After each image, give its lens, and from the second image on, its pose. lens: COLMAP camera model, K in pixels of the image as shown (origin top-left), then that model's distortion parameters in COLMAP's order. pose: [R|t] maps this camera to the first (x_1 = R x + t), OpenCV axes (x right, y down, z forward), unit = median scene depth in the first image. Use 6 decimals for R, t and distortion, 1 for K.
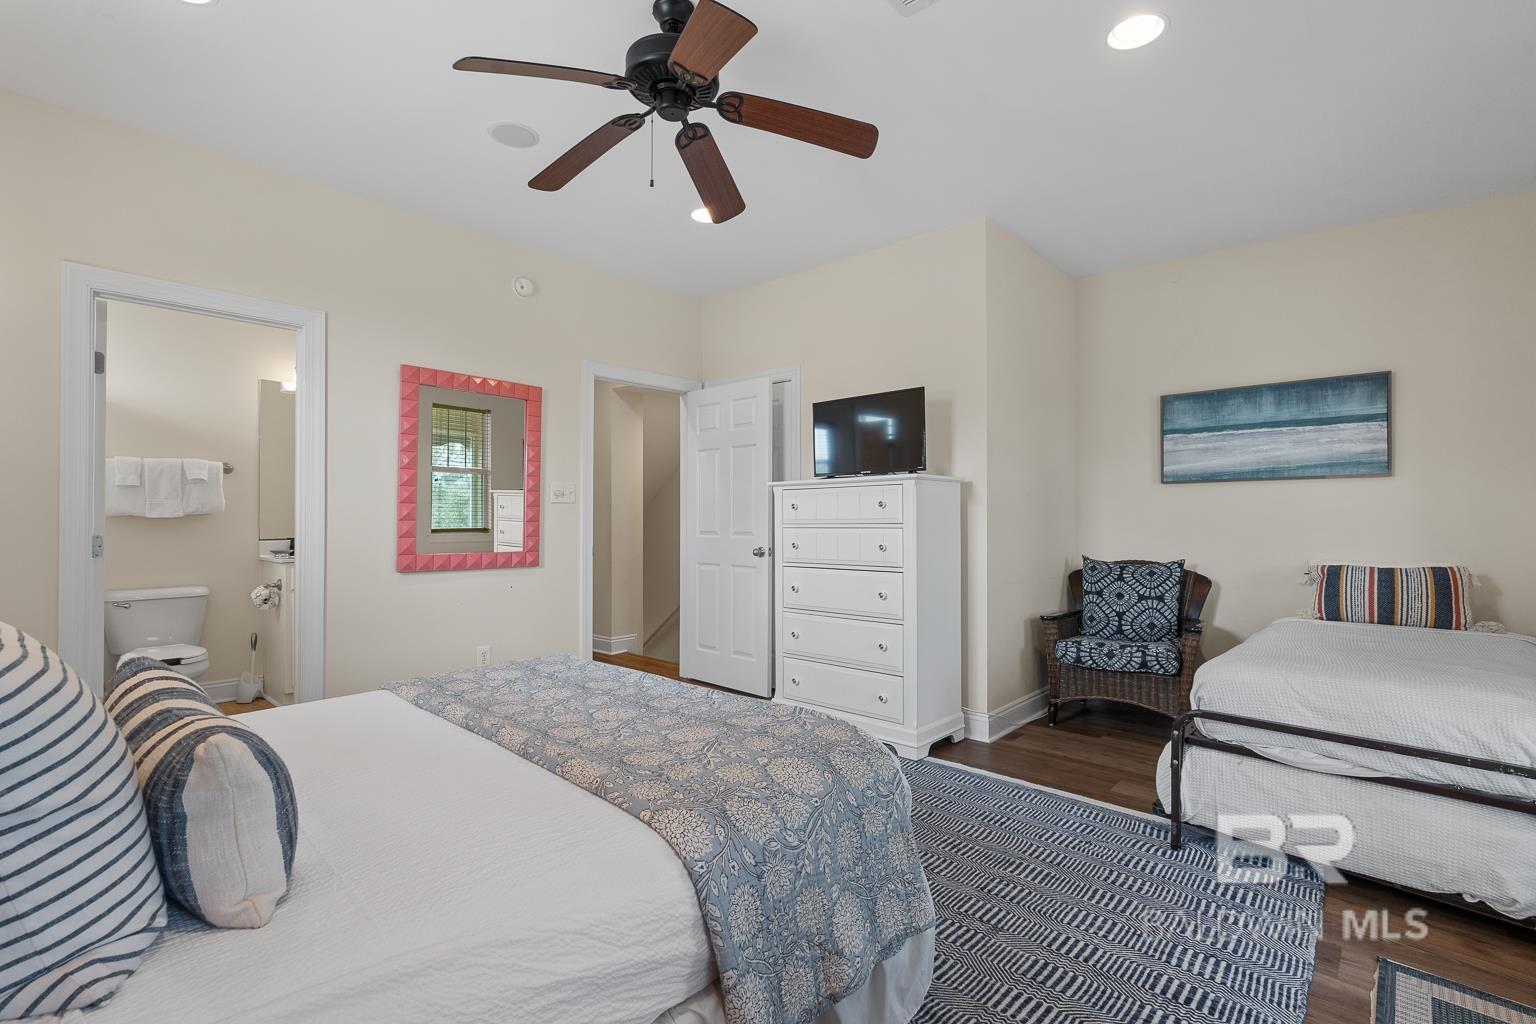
lens RADIAL K [[702.1, 0, 764.5], [0, 702.1, 506.1], [0, 0, 1]] dist [-0.009080, 0.005348]
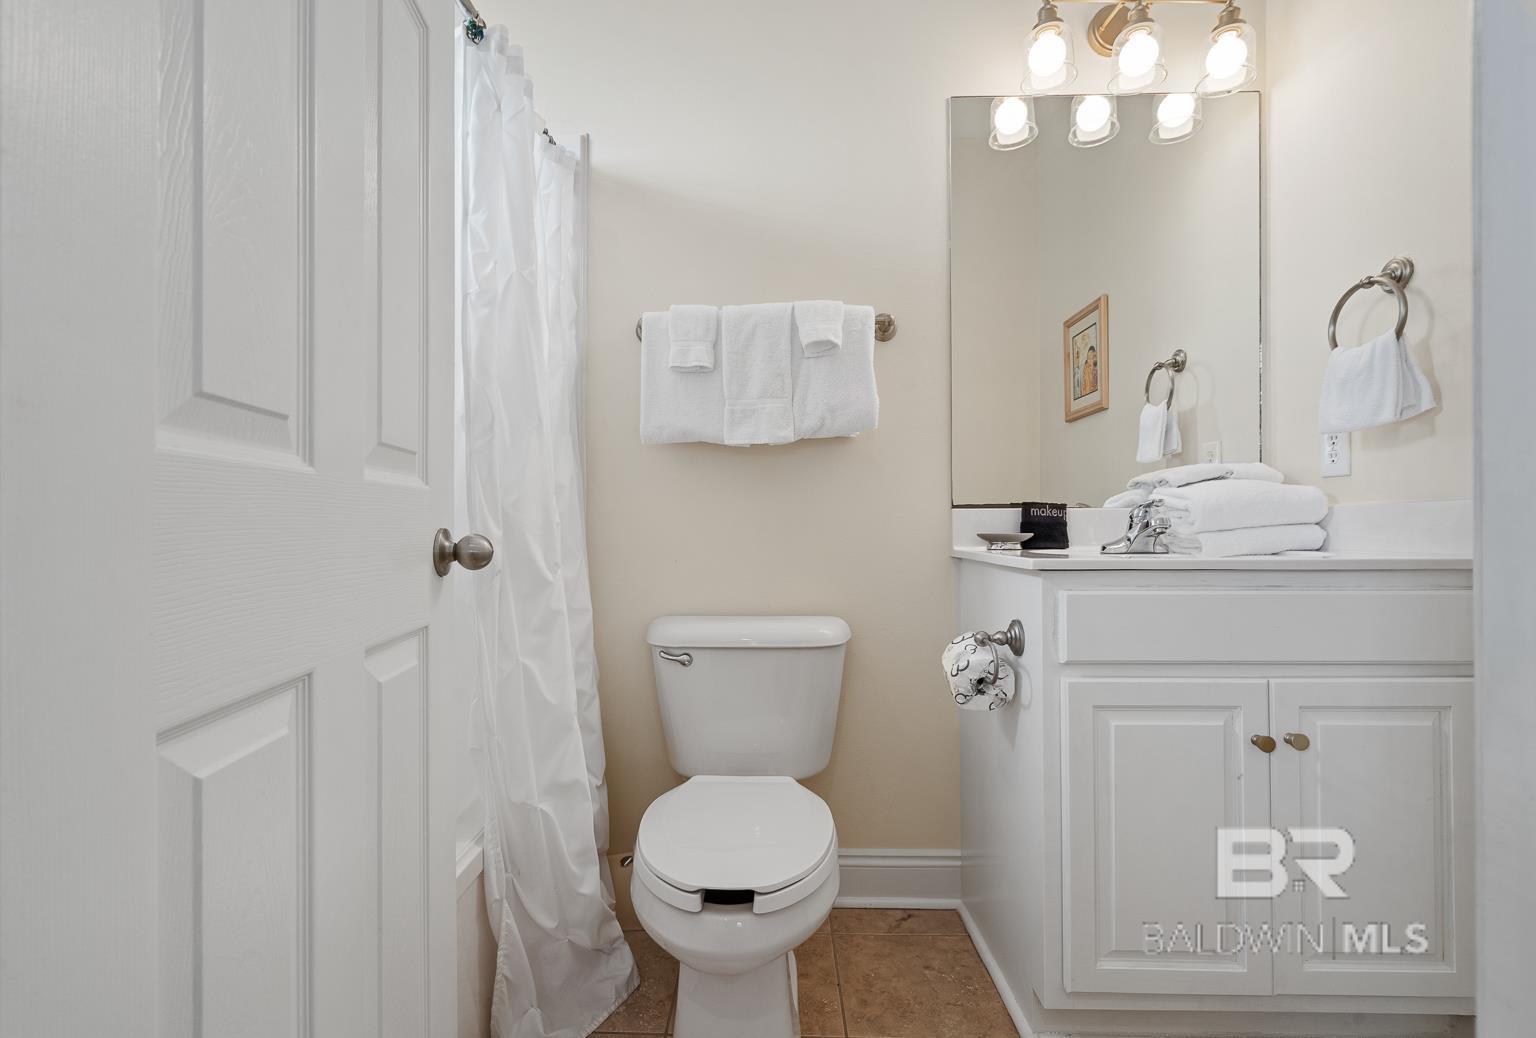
lens RADIAL K [[702.1, 0, 764.0], [0, 702.1, 517.8], [0, 0, 1]] dist [-0.009080, 0.005348]
pose [[0.665824, -0.006274, -0.746083, -0.542009], [0.014061, 0.999893, 0.004140, 0.056226], [0.745977, -0.013247, 0.665840, 0.716810]]
